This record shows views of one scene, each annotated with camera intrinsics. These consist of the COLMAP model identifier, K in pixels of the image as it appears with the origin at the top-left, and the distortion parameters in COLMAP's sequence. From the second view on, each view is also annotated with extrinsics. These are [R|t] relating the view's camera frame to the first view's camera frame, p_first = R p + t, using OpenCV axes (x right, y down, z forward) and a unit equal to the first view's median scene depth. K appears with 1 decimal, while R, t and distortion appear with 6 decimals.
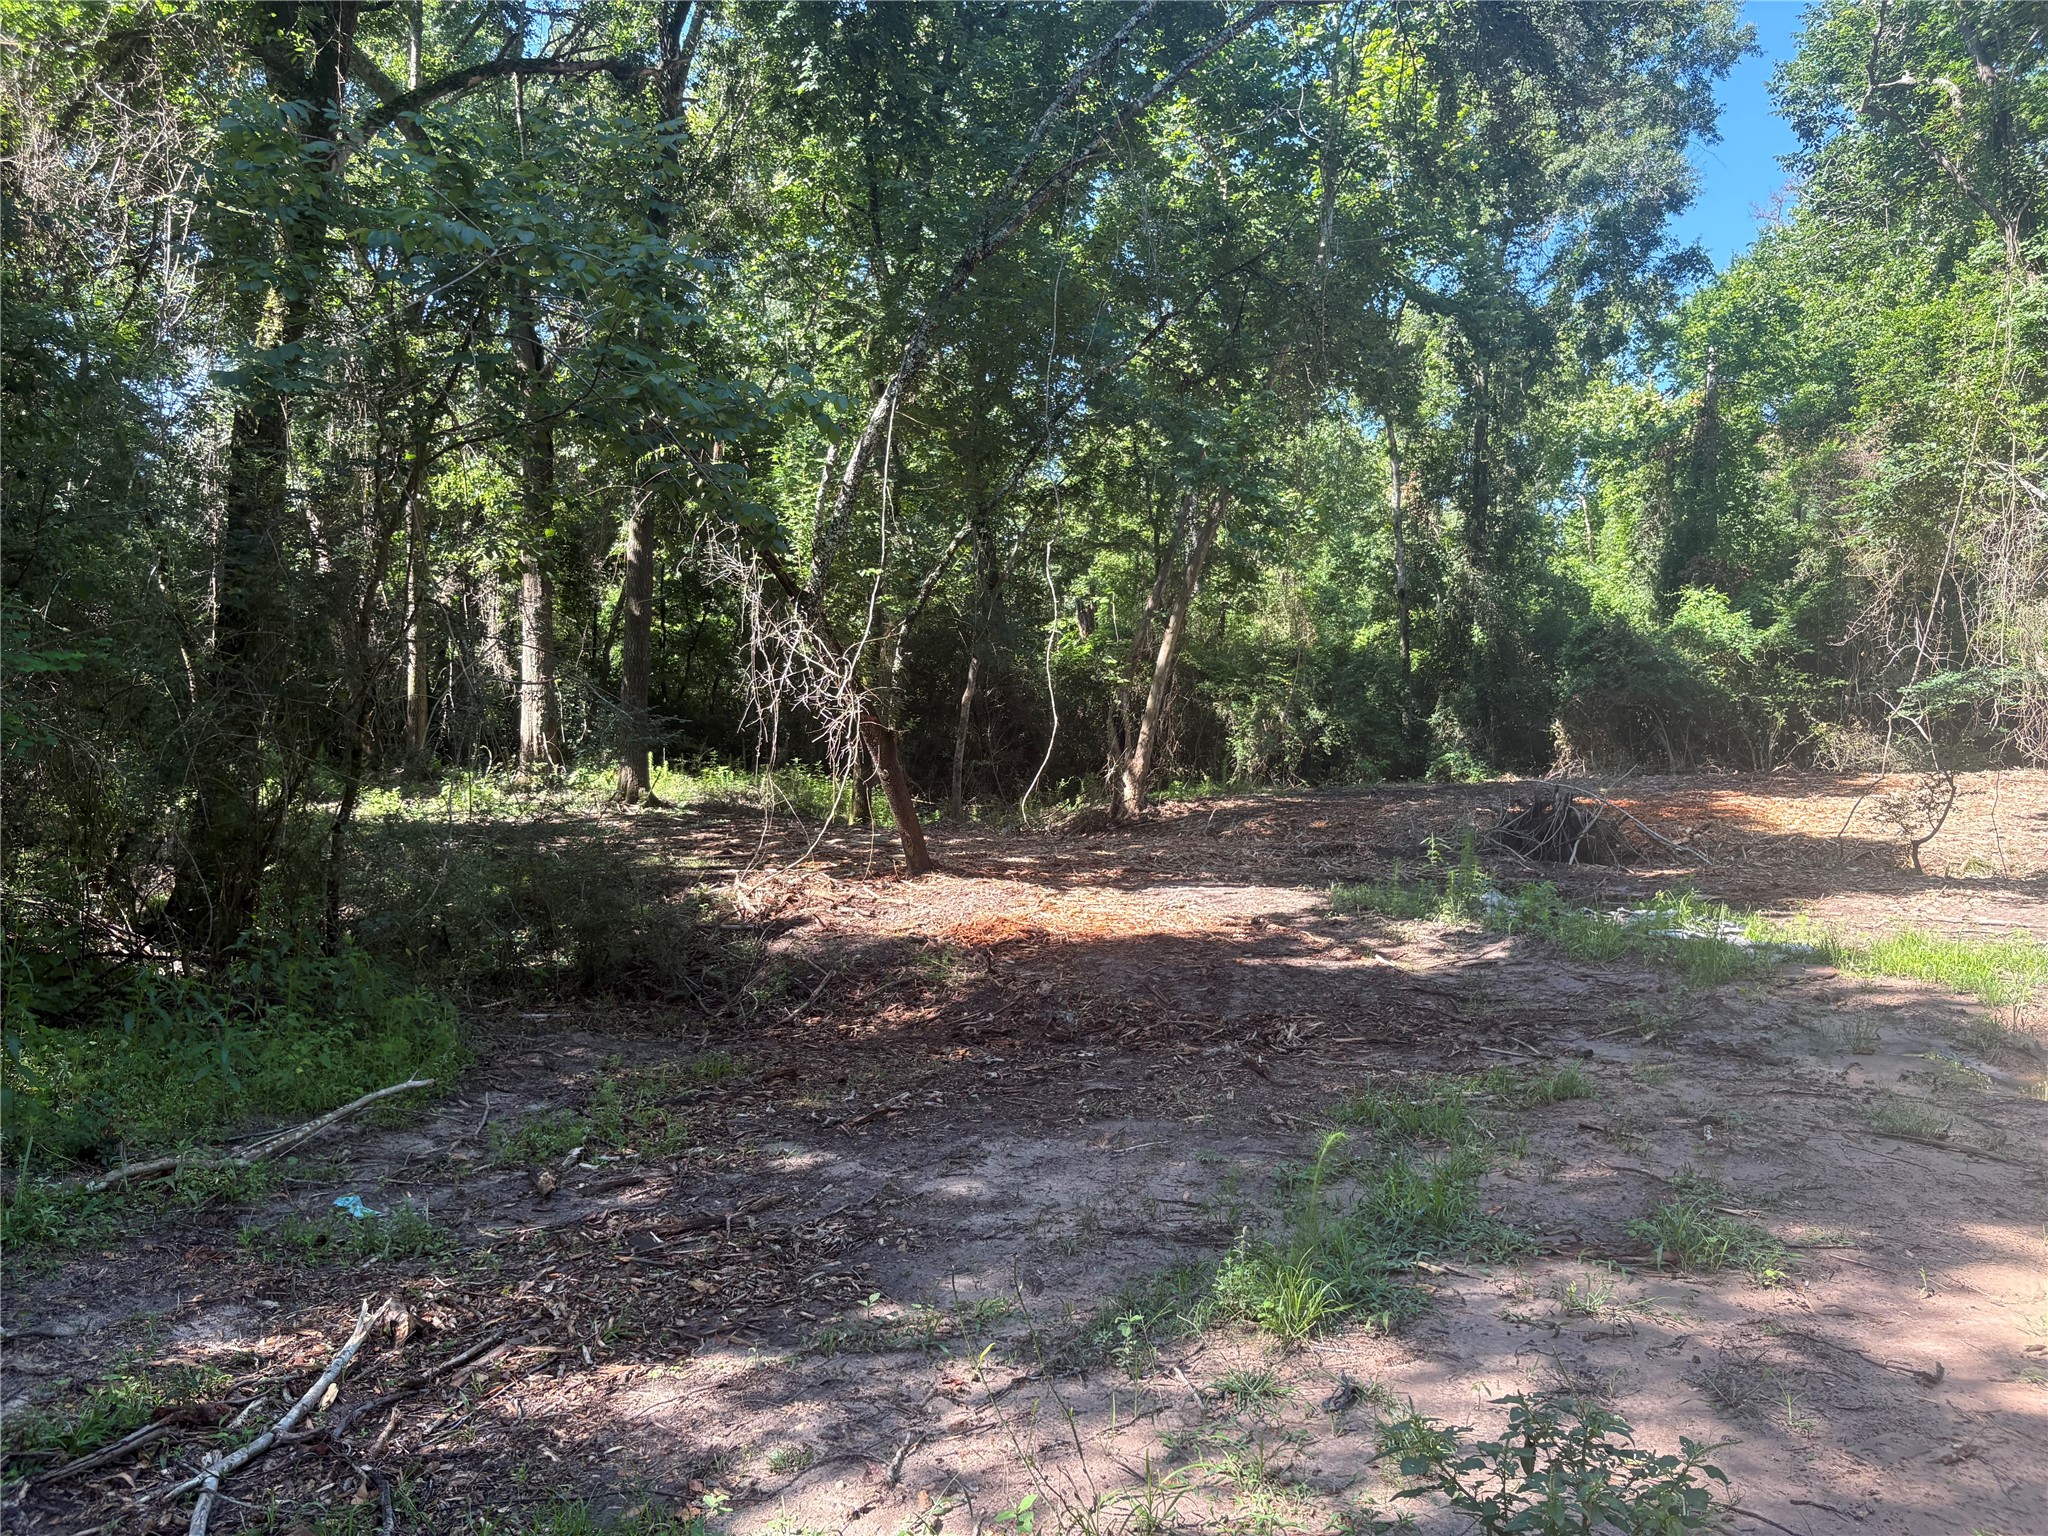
lens RADIAL K [[1556.7, 0, 1003.3], [0, 1556.7, 768.2], [0, 0, 1]] dist [0.049709, -0.058041]
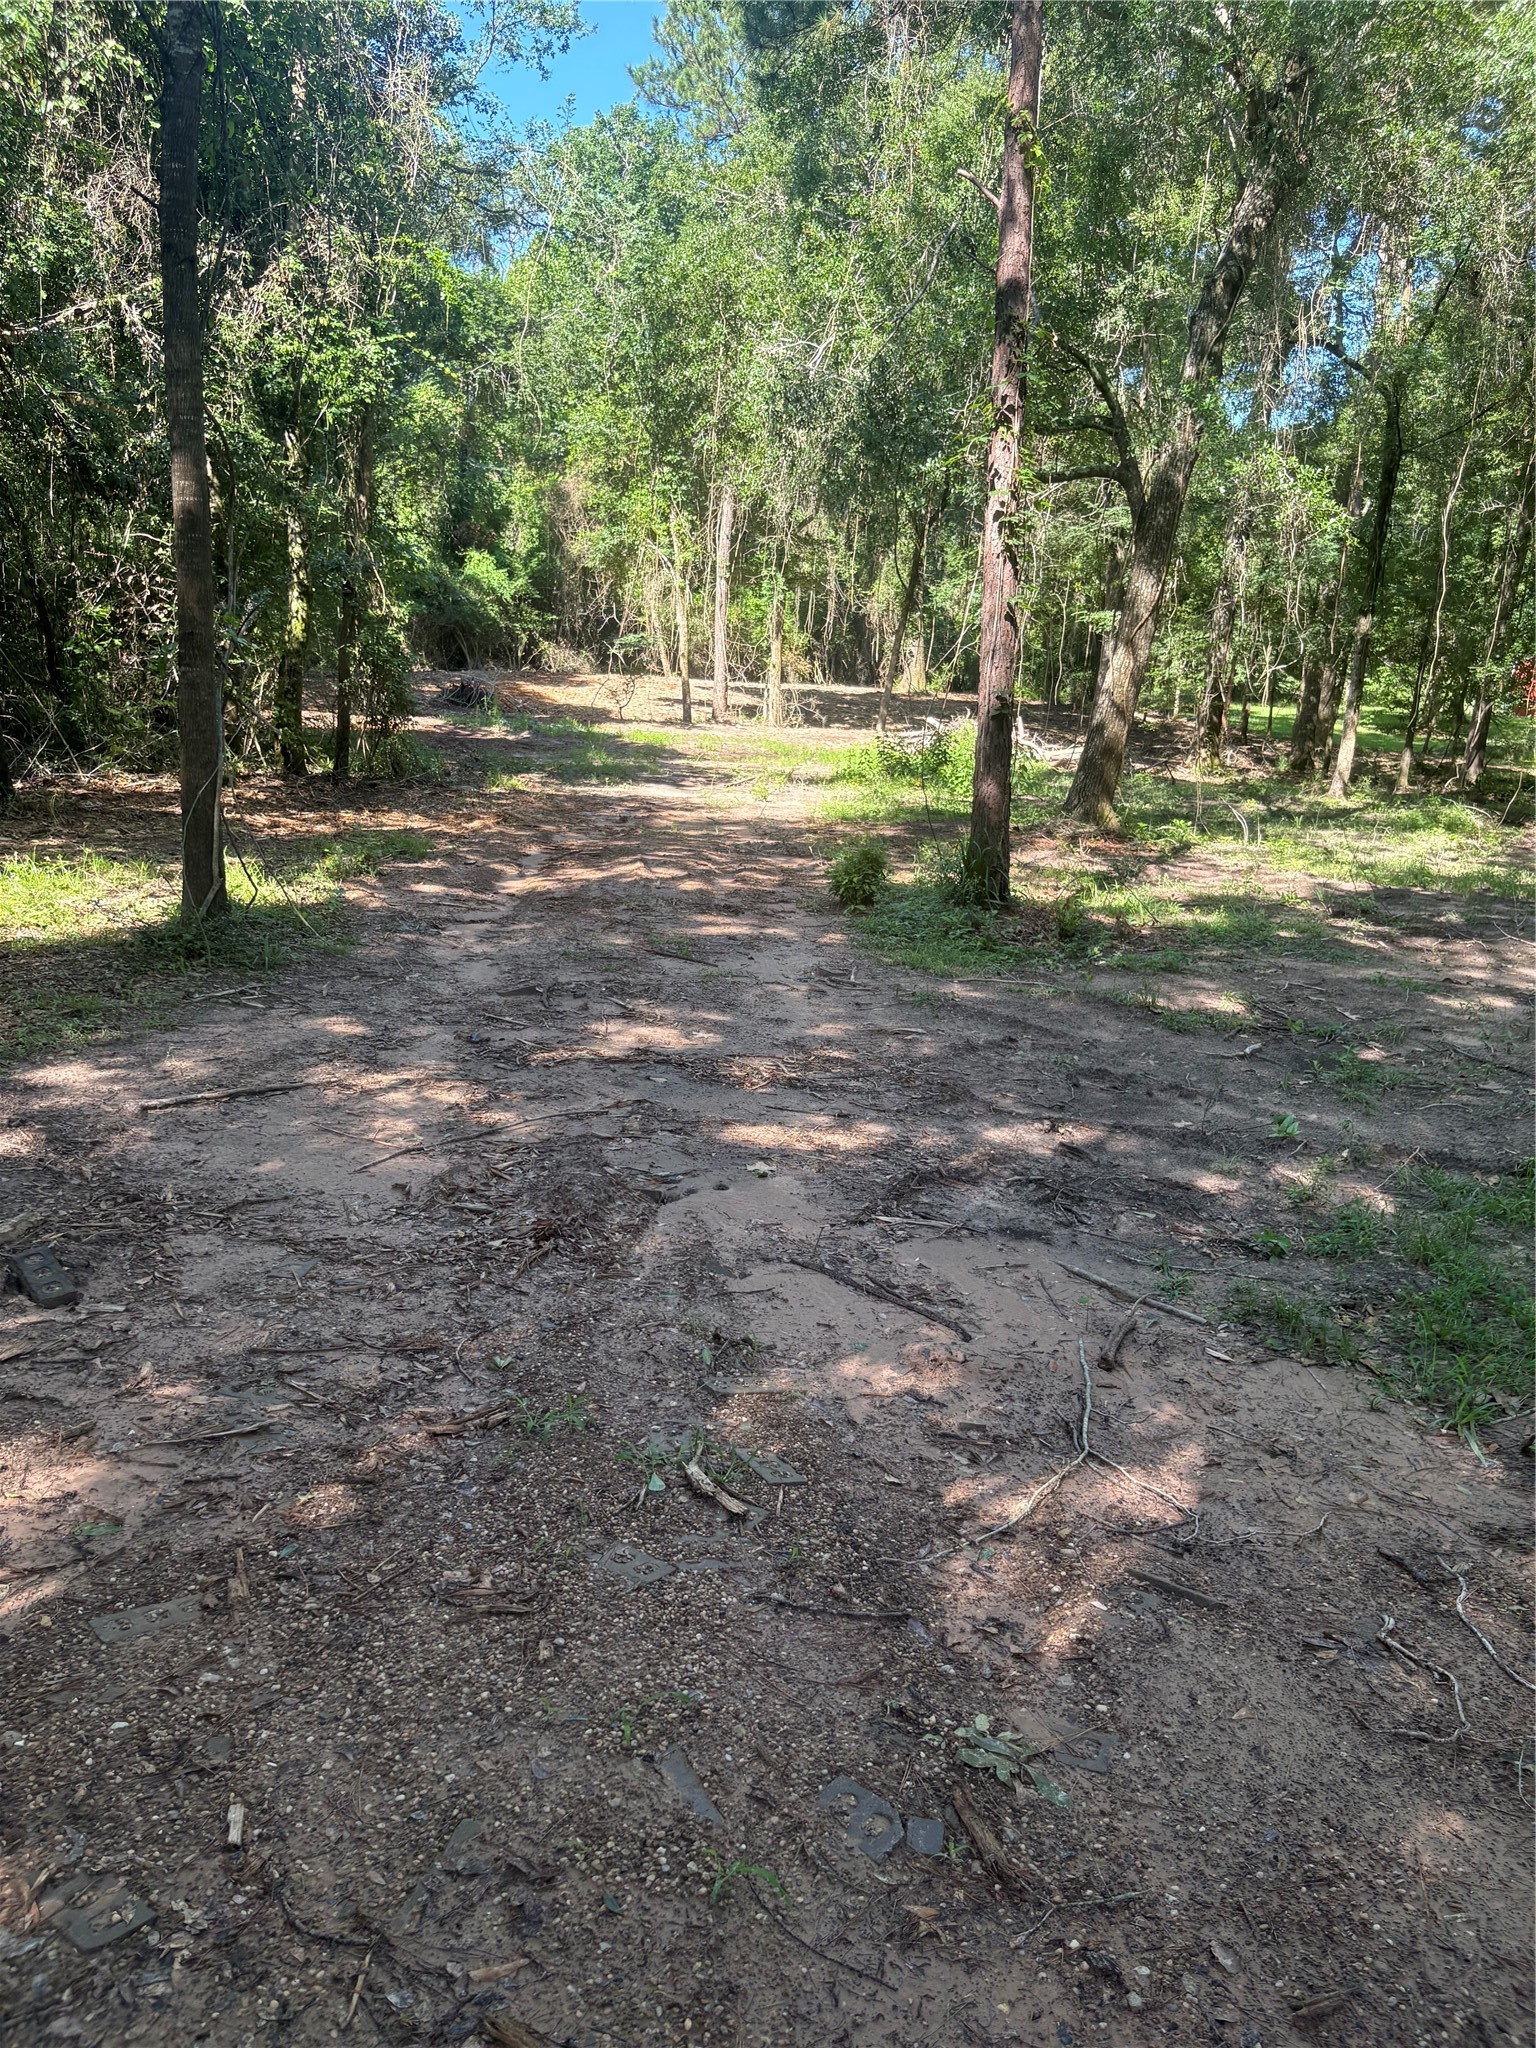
lens RADIAL K [[1556.7, 0, 777.9], [0, 1556.7, 1044.3], [0, 0, 1]] dist [0.049709, -0.058041]
pose [[0.778265, -0.113475, 0.617598, -0.512530], [-0.041723, 0.972018, 0.231172, -0.009353], [-0.626548, -0.205681, 0.751753, -0.707327]]
